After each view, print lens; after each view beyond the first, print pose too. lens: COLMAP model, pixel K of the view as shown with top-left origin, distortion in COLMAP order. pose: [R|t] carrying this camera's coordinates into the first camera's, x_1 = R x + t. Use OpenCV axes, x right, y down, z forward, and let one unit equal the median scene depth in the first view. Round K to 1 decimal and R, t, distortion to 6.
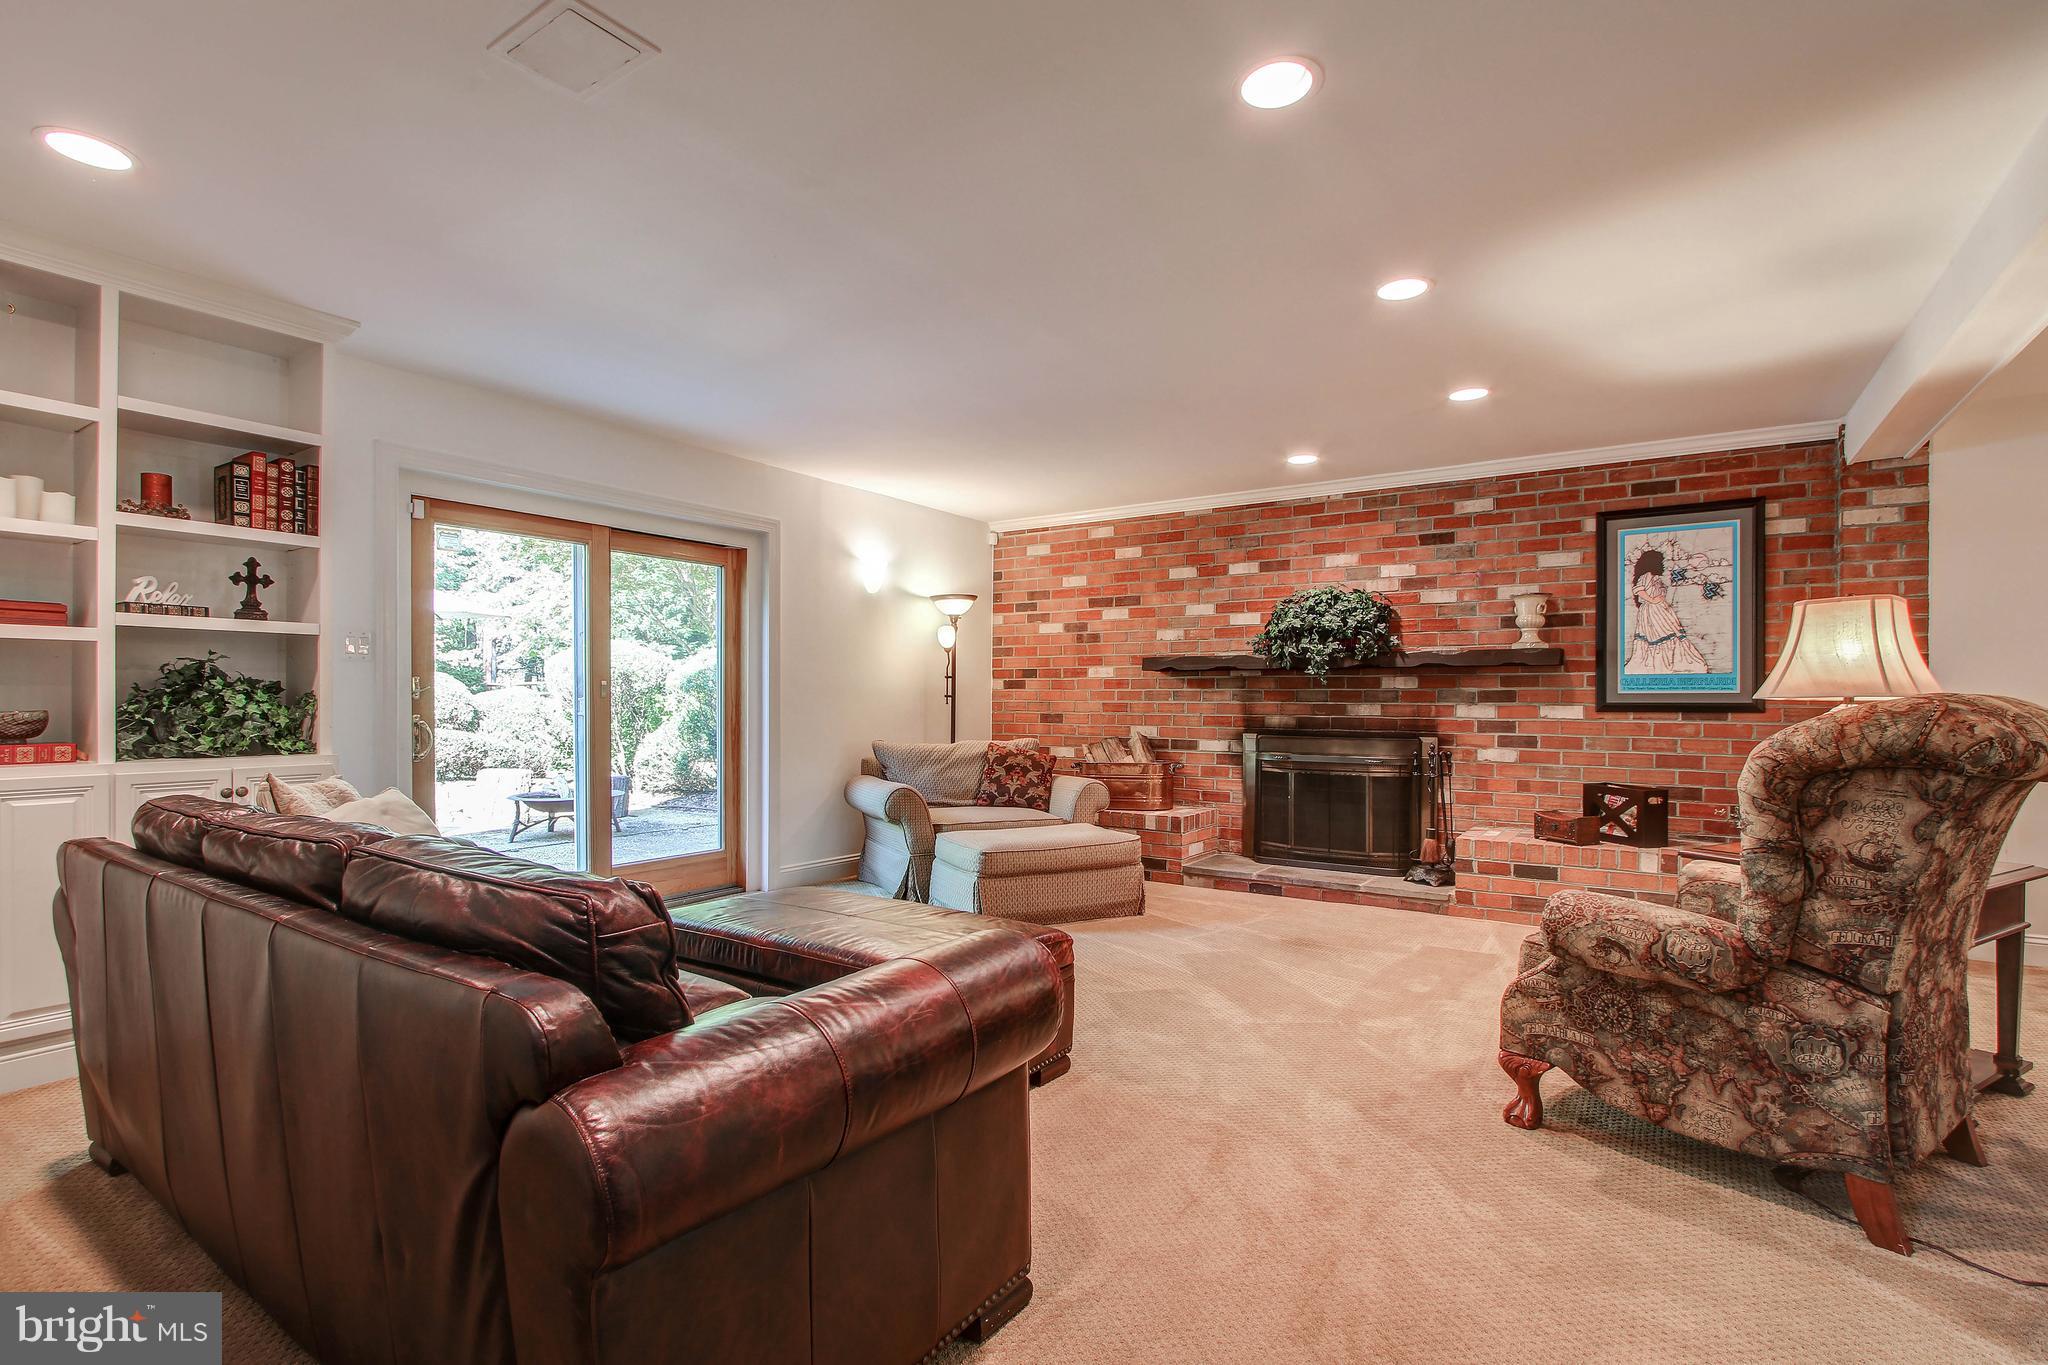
lens RADIAL K [[962.3, 0, 1026.1], [0, 962.3, 686.2], [0, 0, 1]] dist [-0.003181, -0.000112]
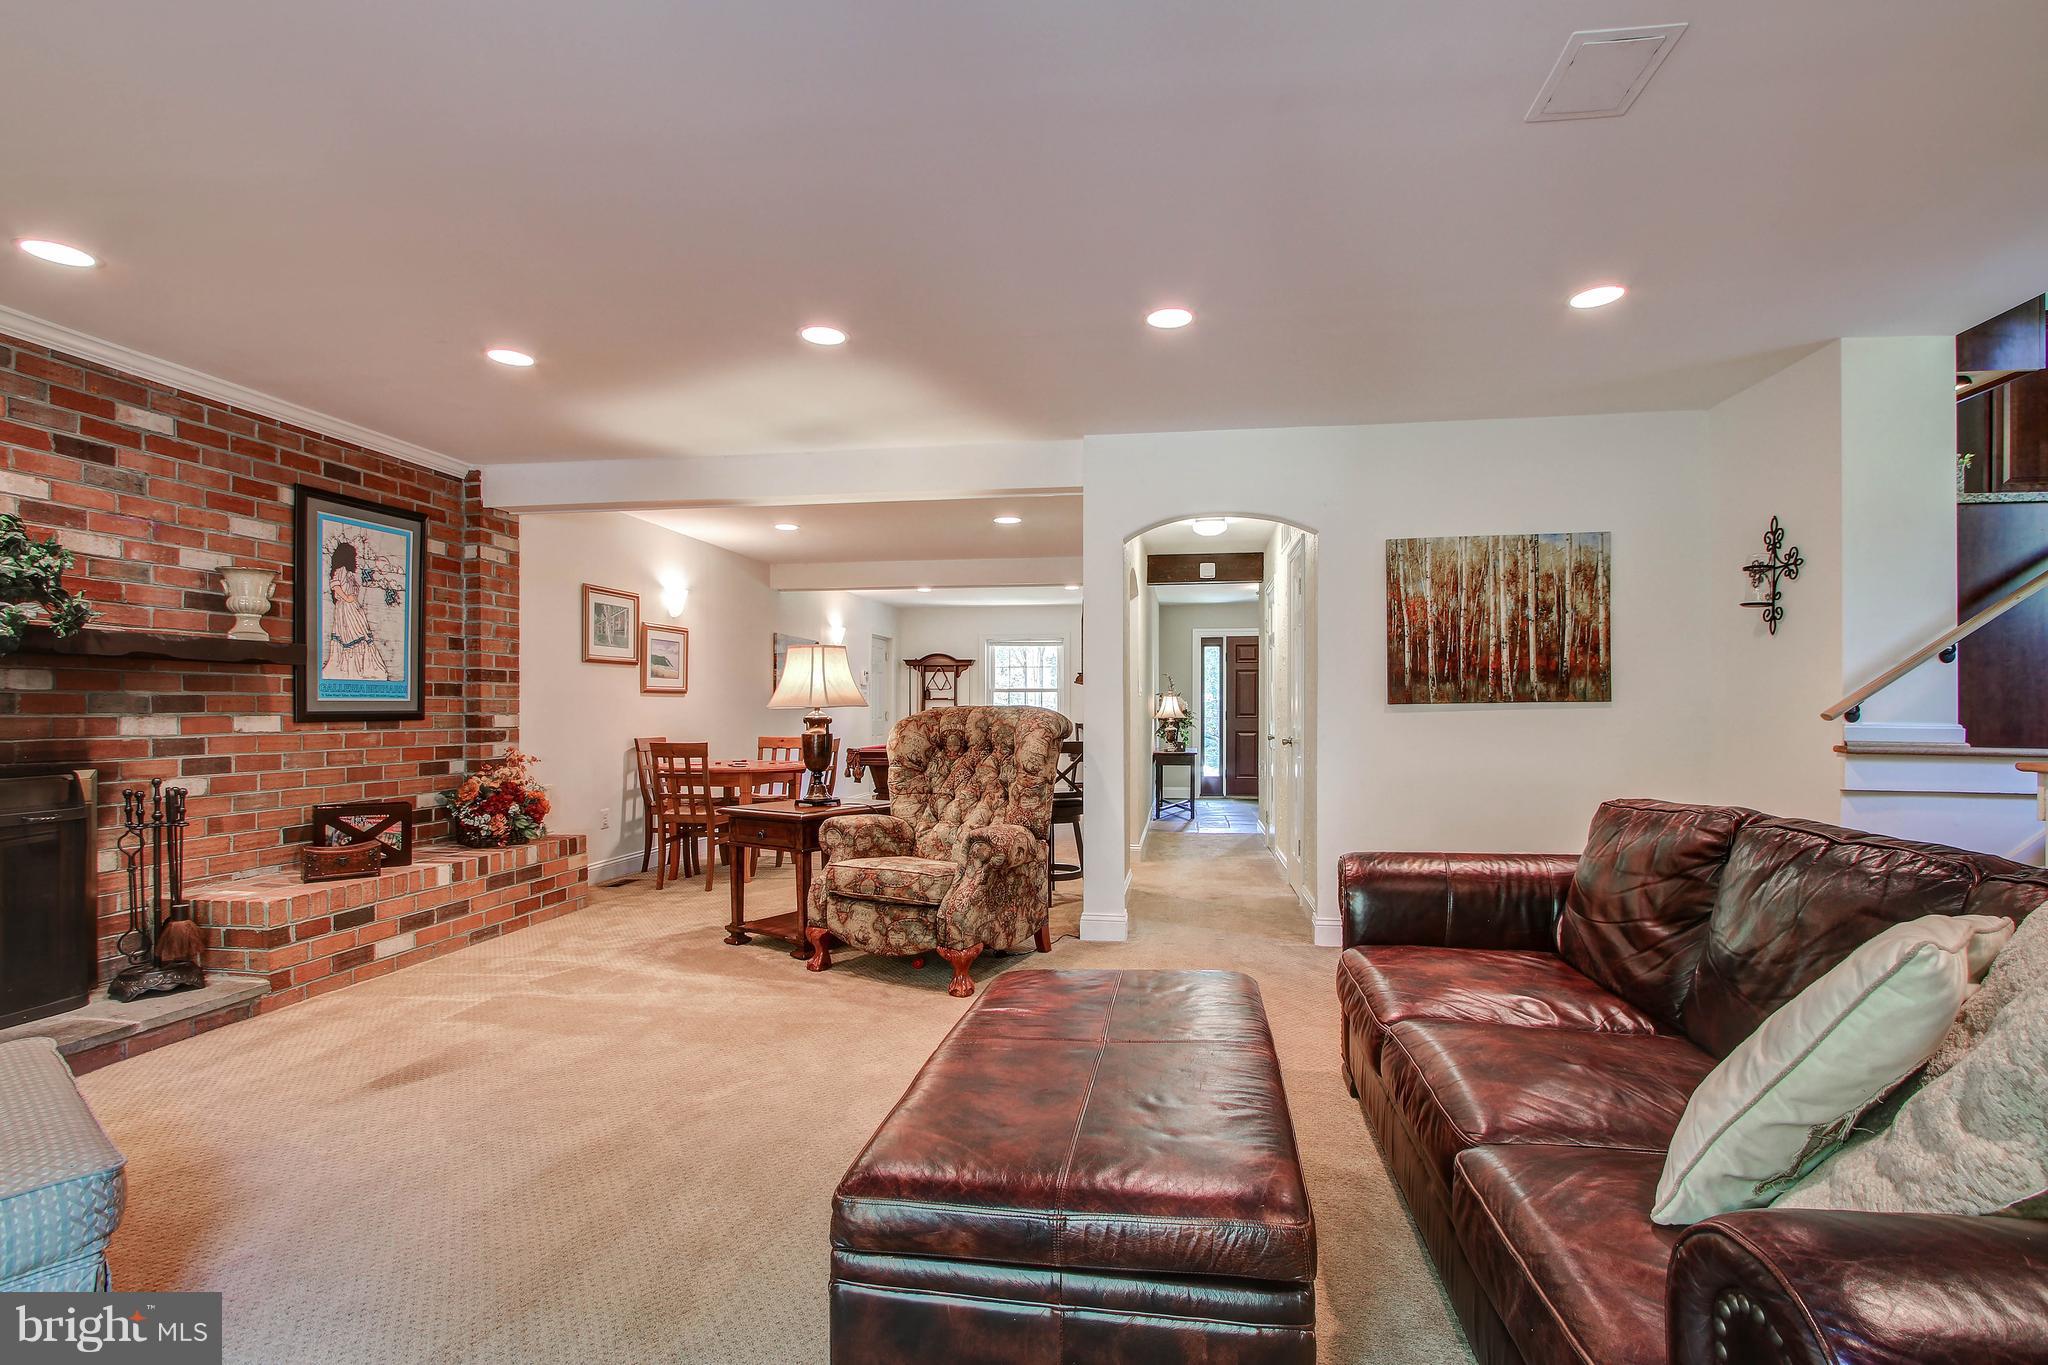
lens RADIAL K [[962.3, 0, 1035.8], [0, 962.3, 701.0], [0, 0, 1]] dist [-0.003181, -0.000112]
pose [[-0.413635, 0.004689, 0.910431, -0.424421], [-0.011089, 0.999887, -0.010188, 0.009210], [-0.910375, -0.014310, -0.413536, 0.752726]]
